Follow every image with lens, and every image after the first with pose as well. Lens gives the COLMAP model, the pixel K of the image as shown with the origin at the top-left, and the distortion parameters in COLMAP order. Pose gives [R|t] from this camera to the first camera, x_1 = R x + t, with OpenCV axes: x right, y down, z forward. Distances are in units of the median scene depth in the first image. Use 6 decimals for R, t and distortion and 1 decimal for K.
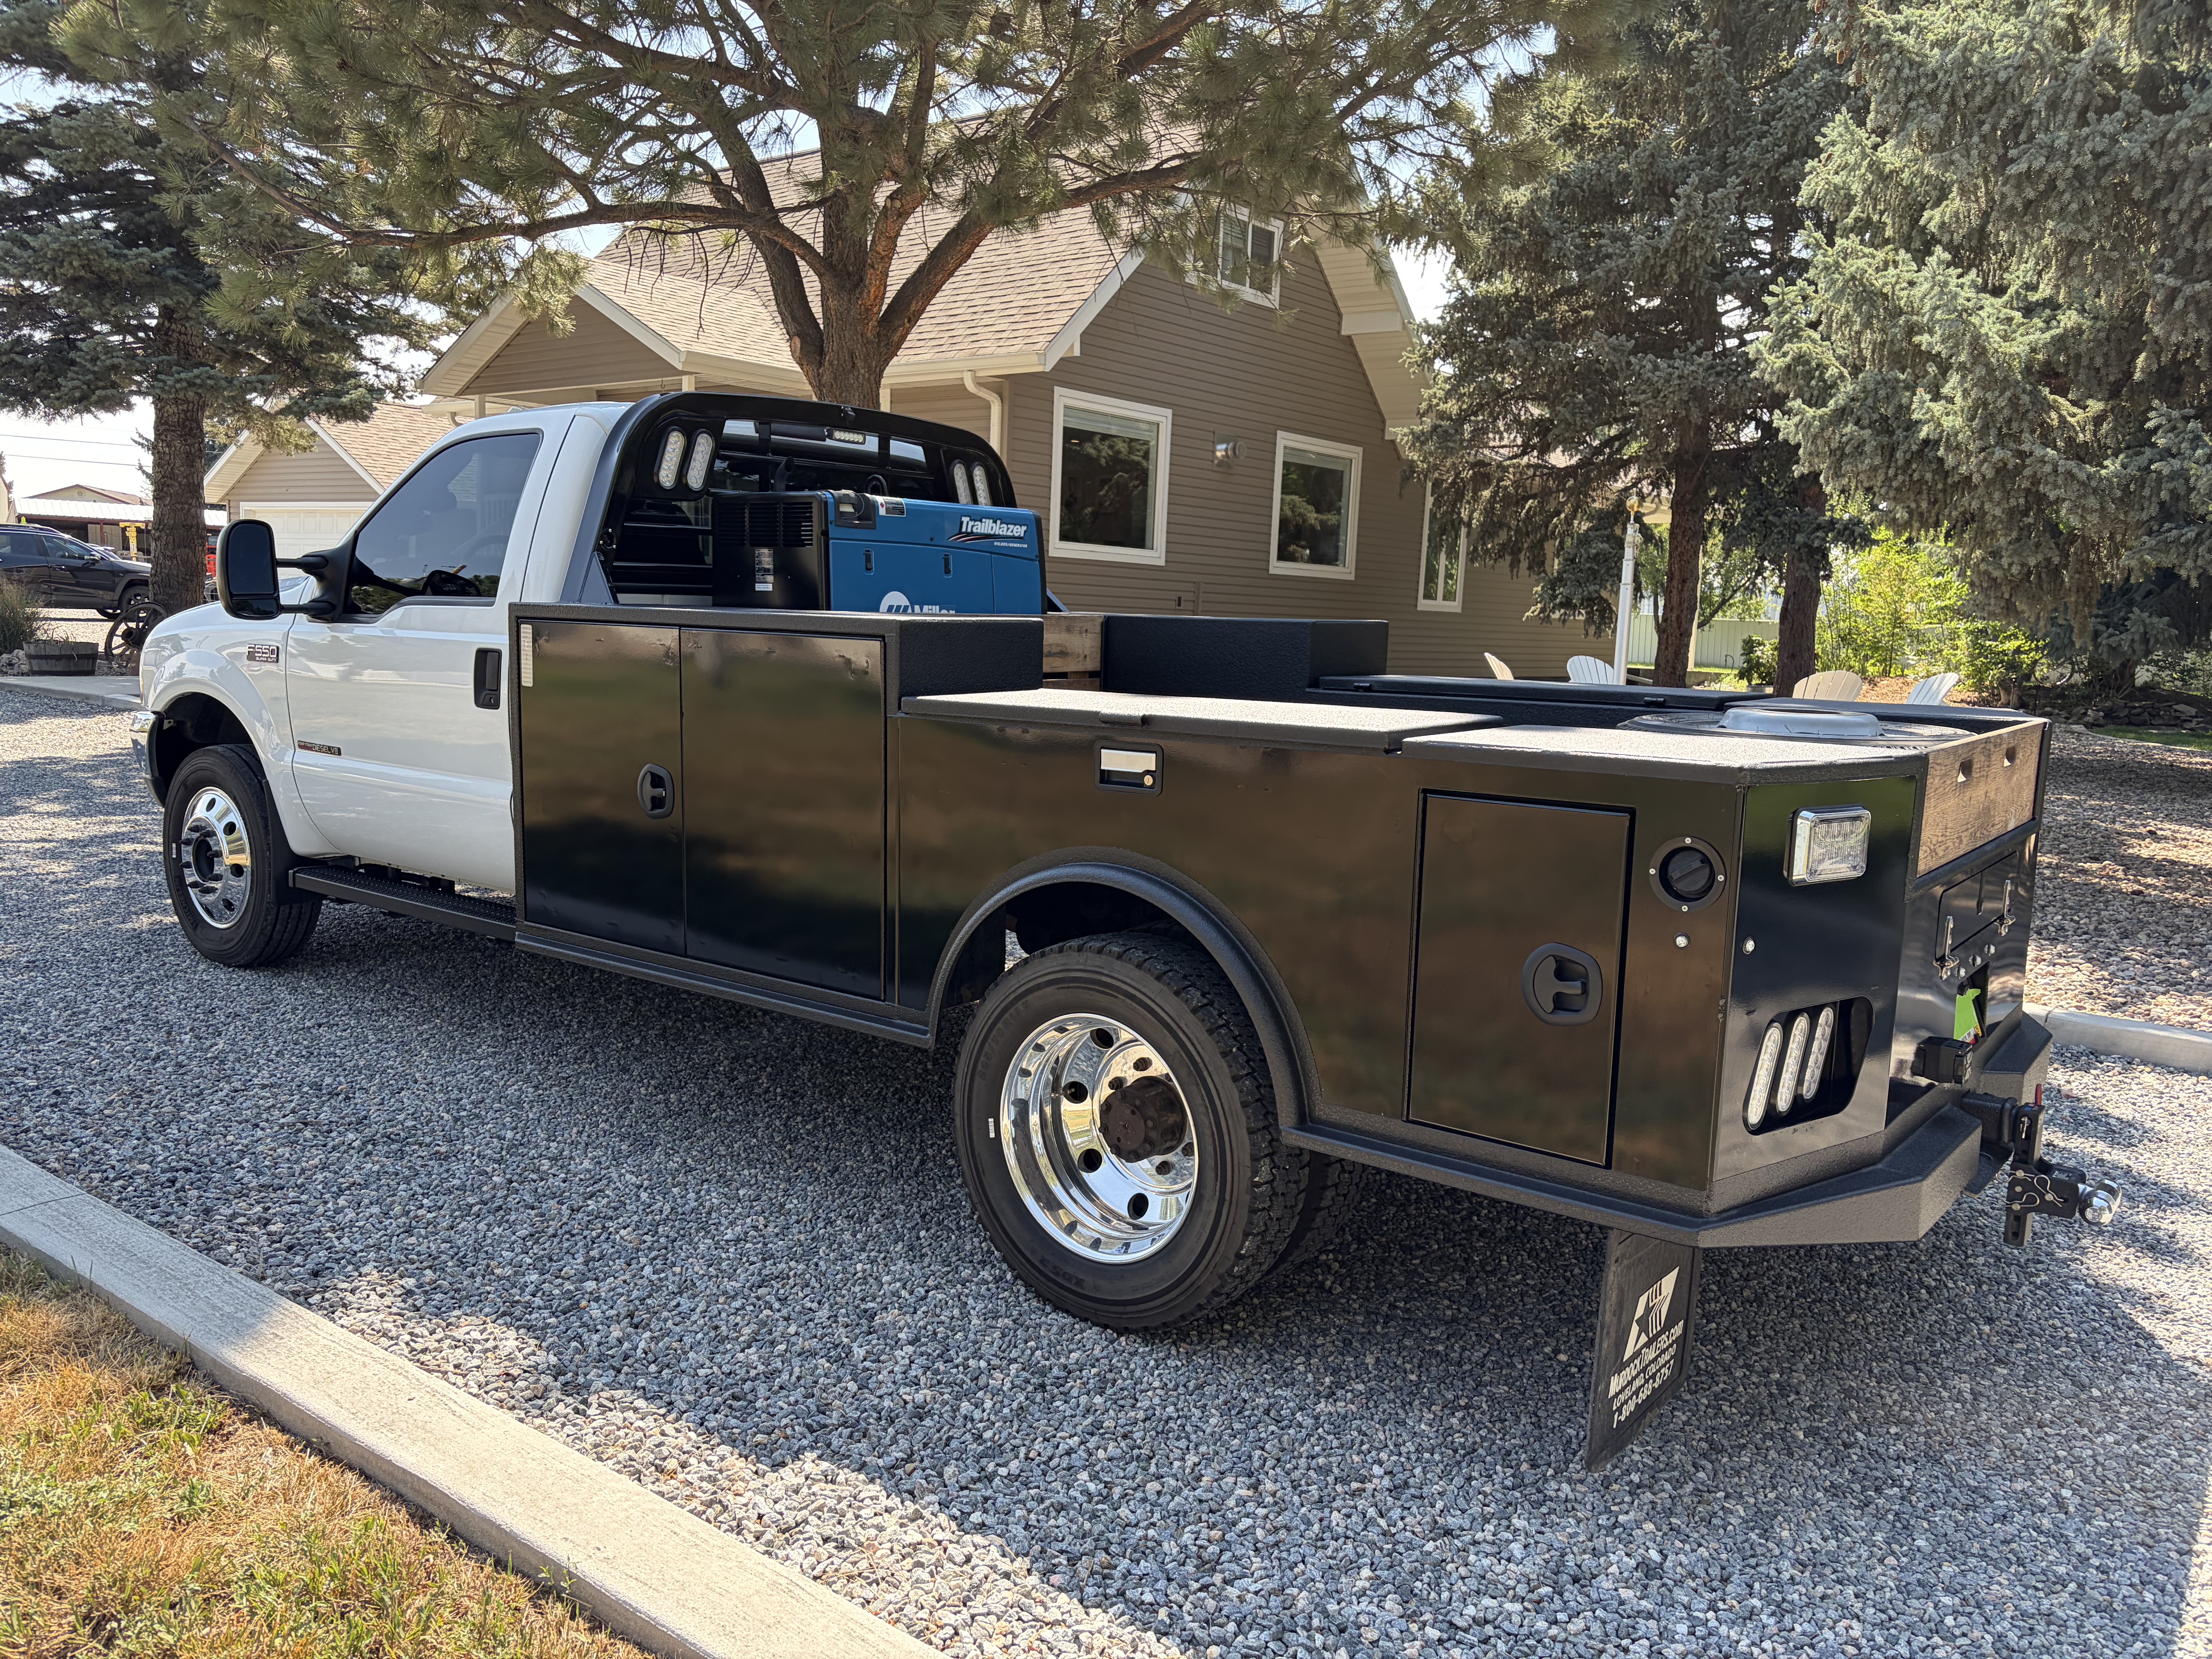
lens RADIAL K [[1665.3, 0, 1107.1], [0, 1665.3, 873.4], [0, 0, 1]] dist [0.033437, -0.024938]
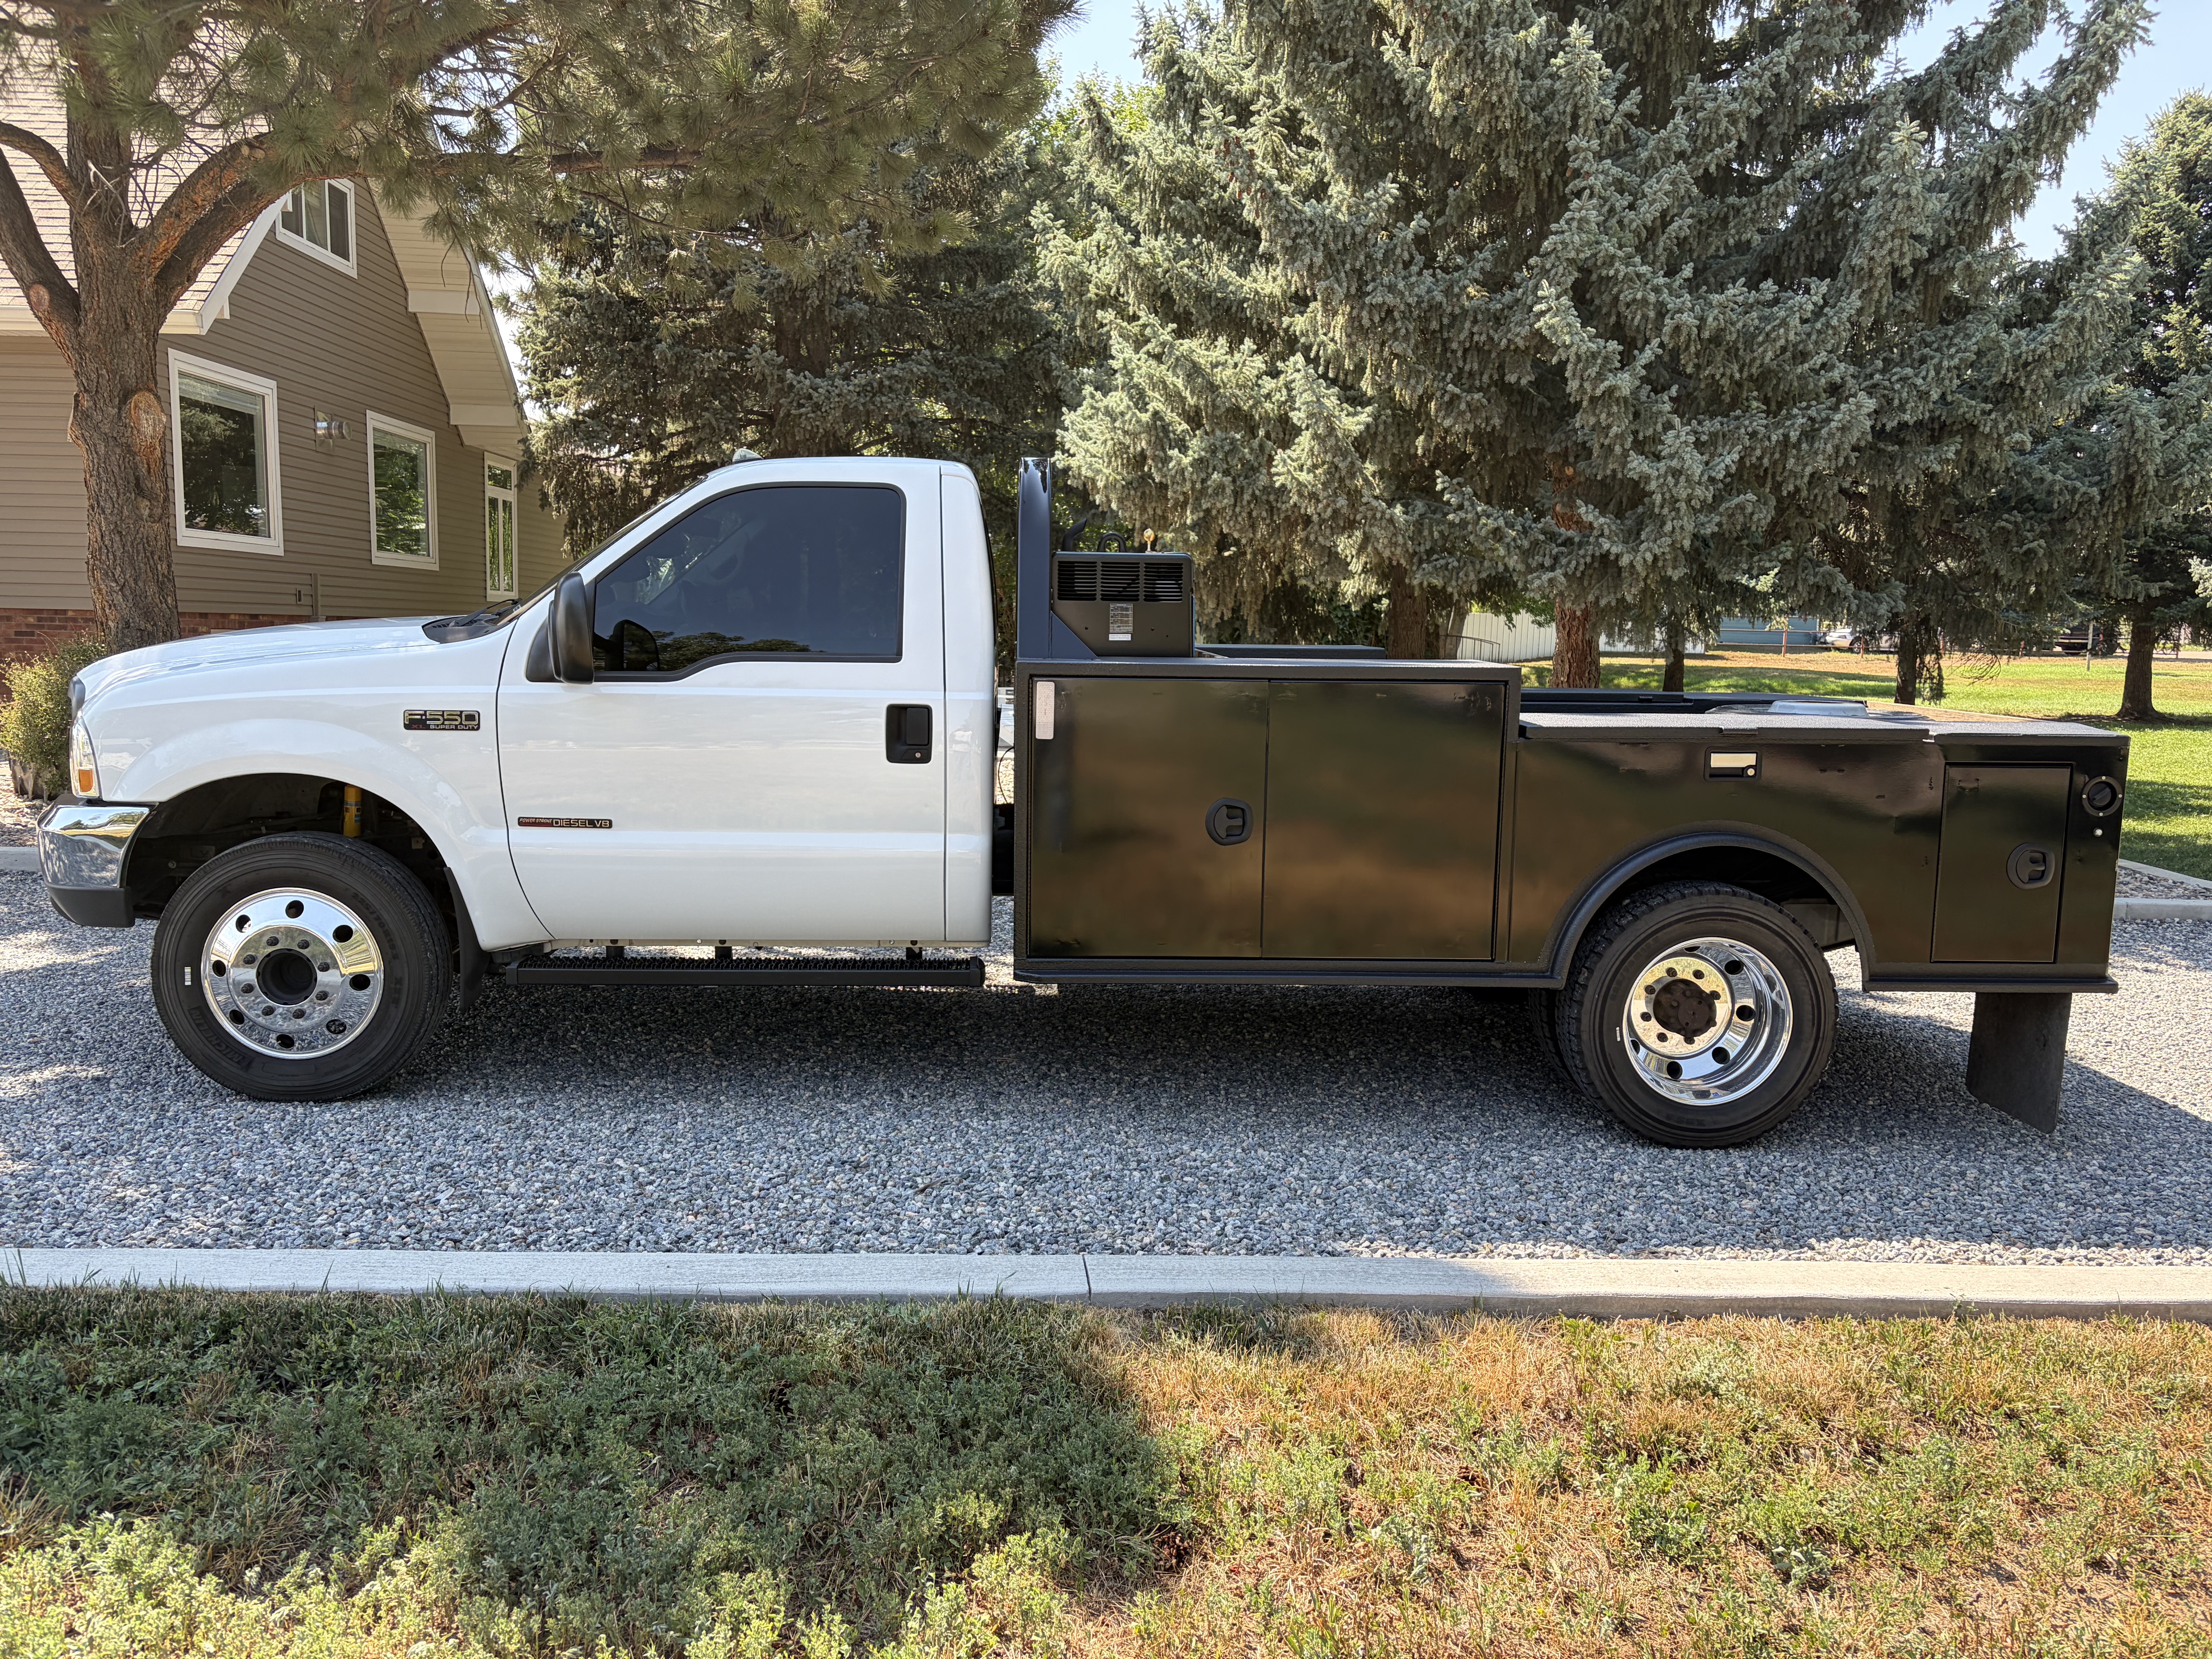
lens RADIAL K [[1631.7, 0, 1115.1], [0, 1631.7, 887.6], [0, 0, 1]] dist [0.087024, -0.115346]
pose [[0.759615, -0.123756, 0.638490, -0.634279], [0.107786, 0.992108, 0.064063, -0.050834], [-0.641379, 0.020157, 0.766959, 0.109260]]
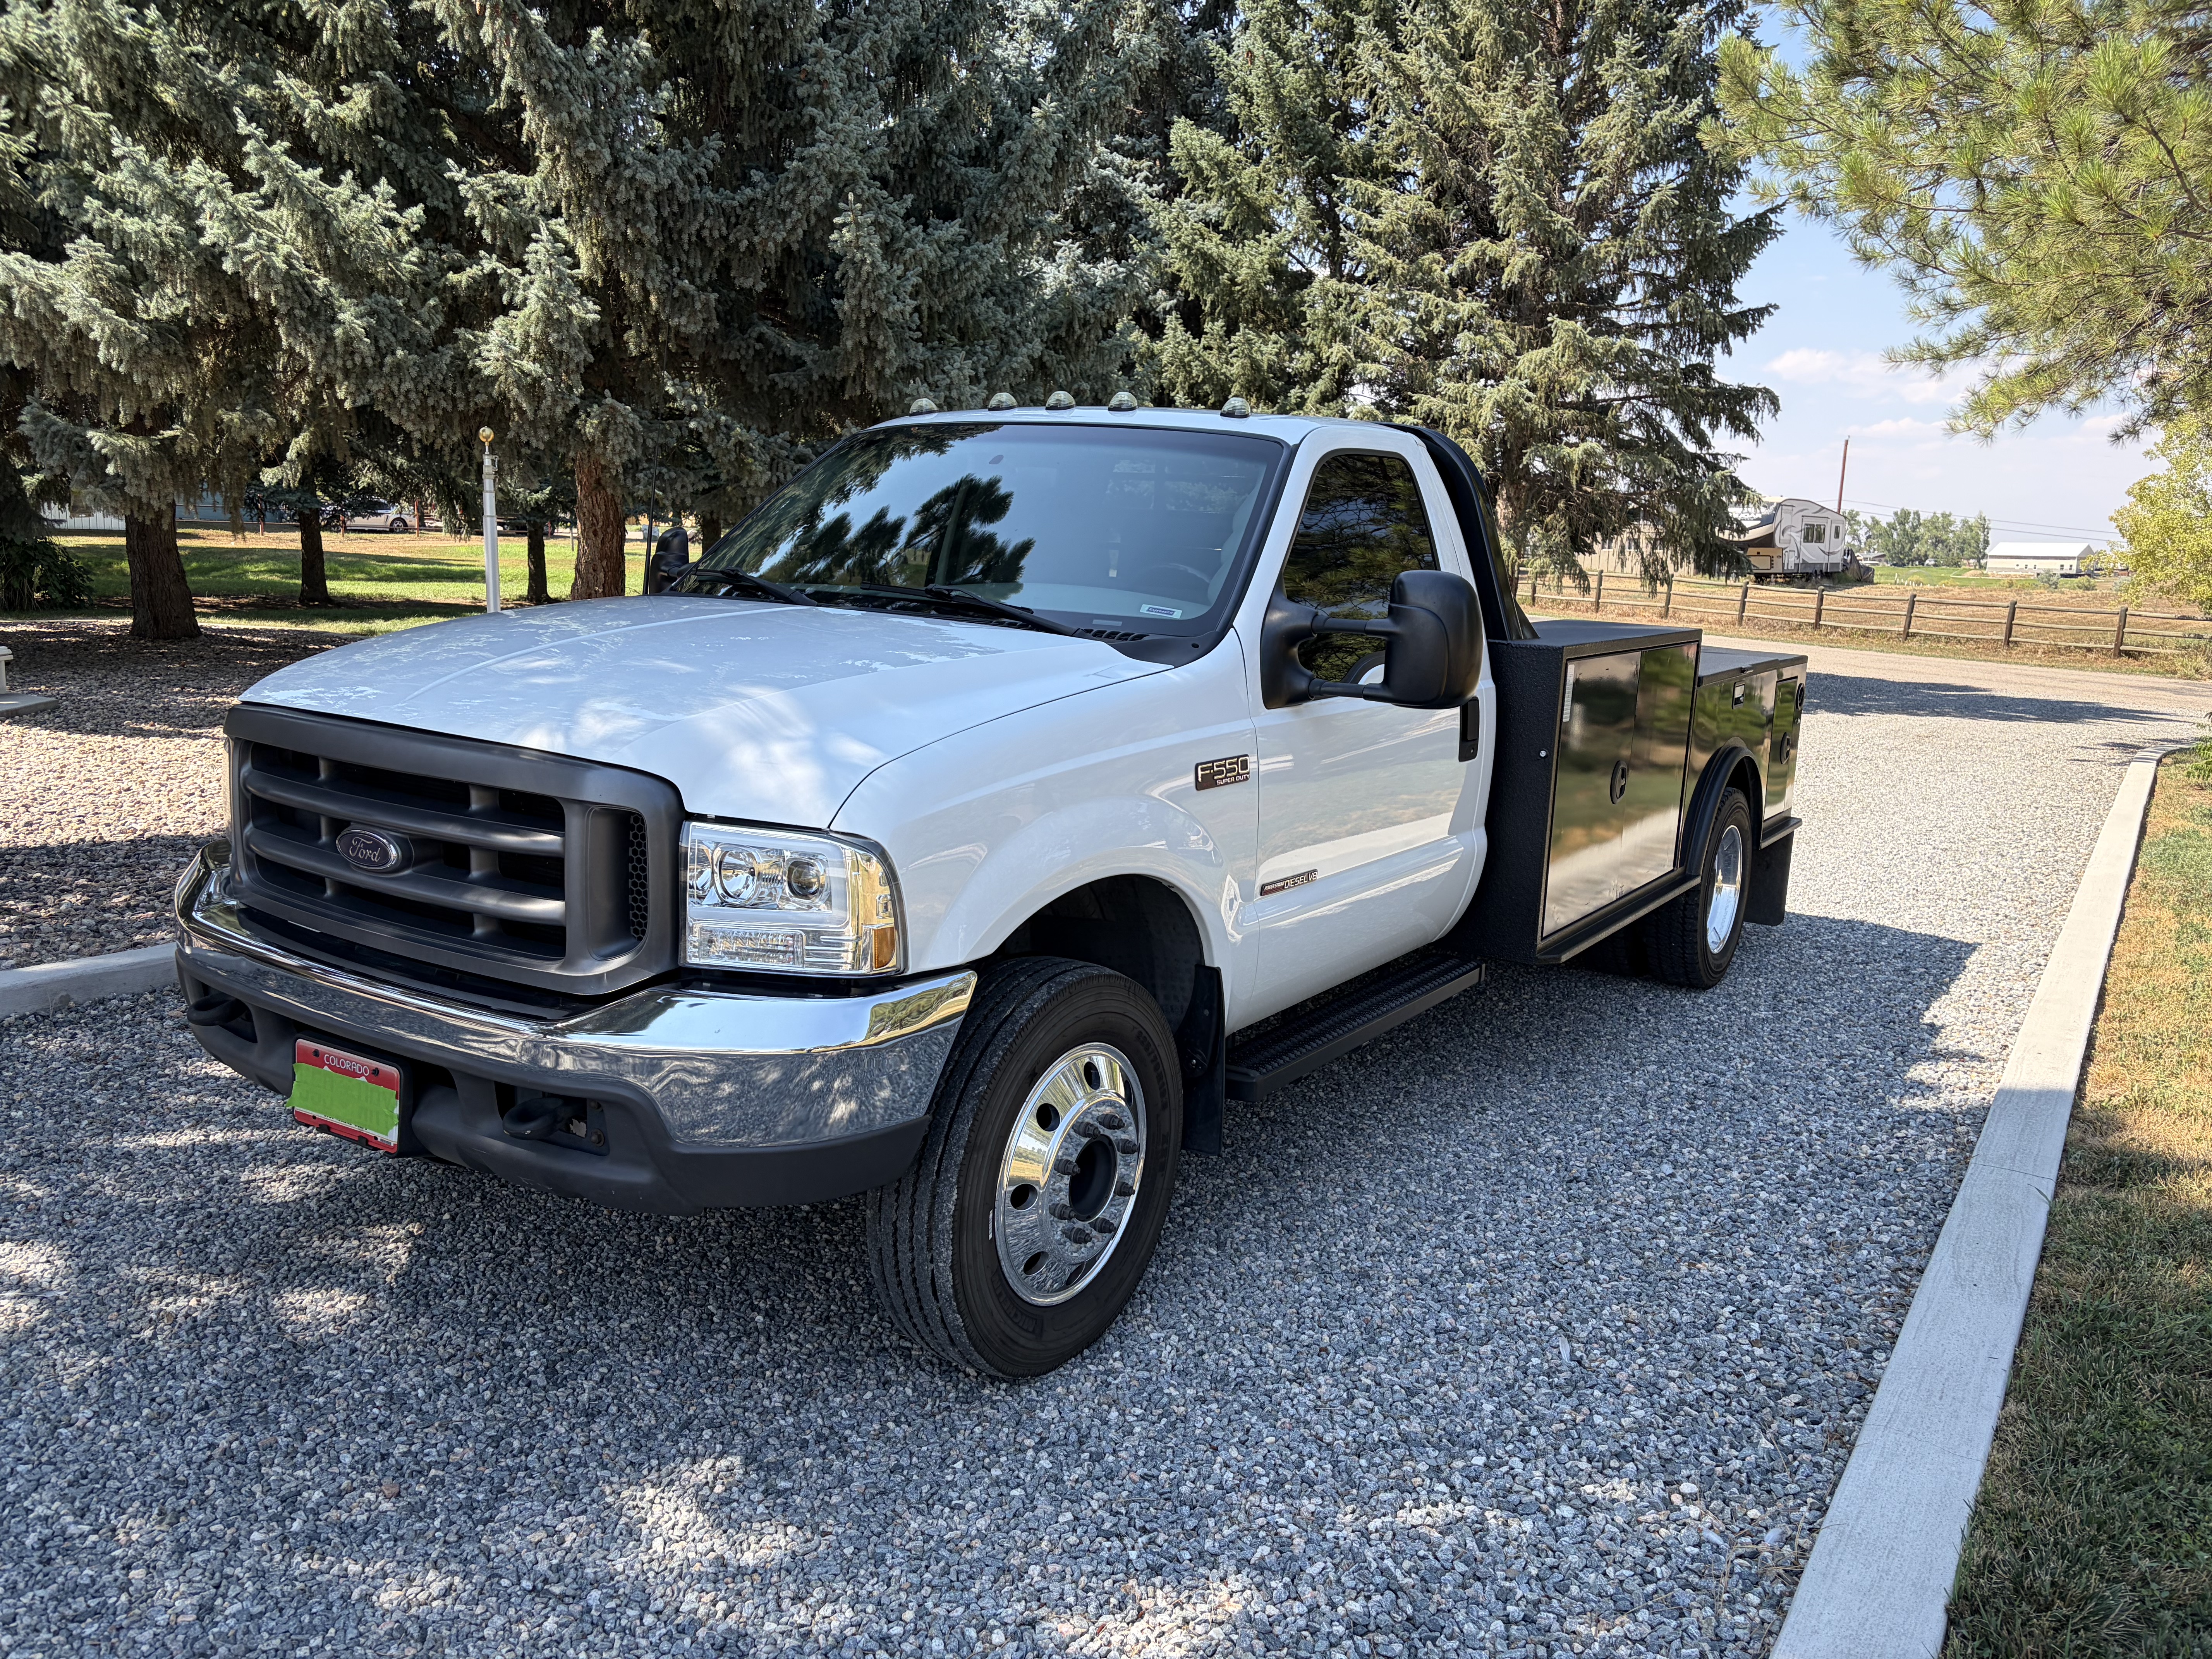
lens RADIAL K [[1665.3, 0, 1107.1], [0, 1665.3, 873.4], [0, 0, 1]] dist [0.033437, -0.024938]
pose [[-0.089755, -0.232342, 0.968484, -0.897662], [0.112597, 0.963807, 0.241655, -0.203964], [-0.989579, 0.130738, -0.060345, 0.889821]]
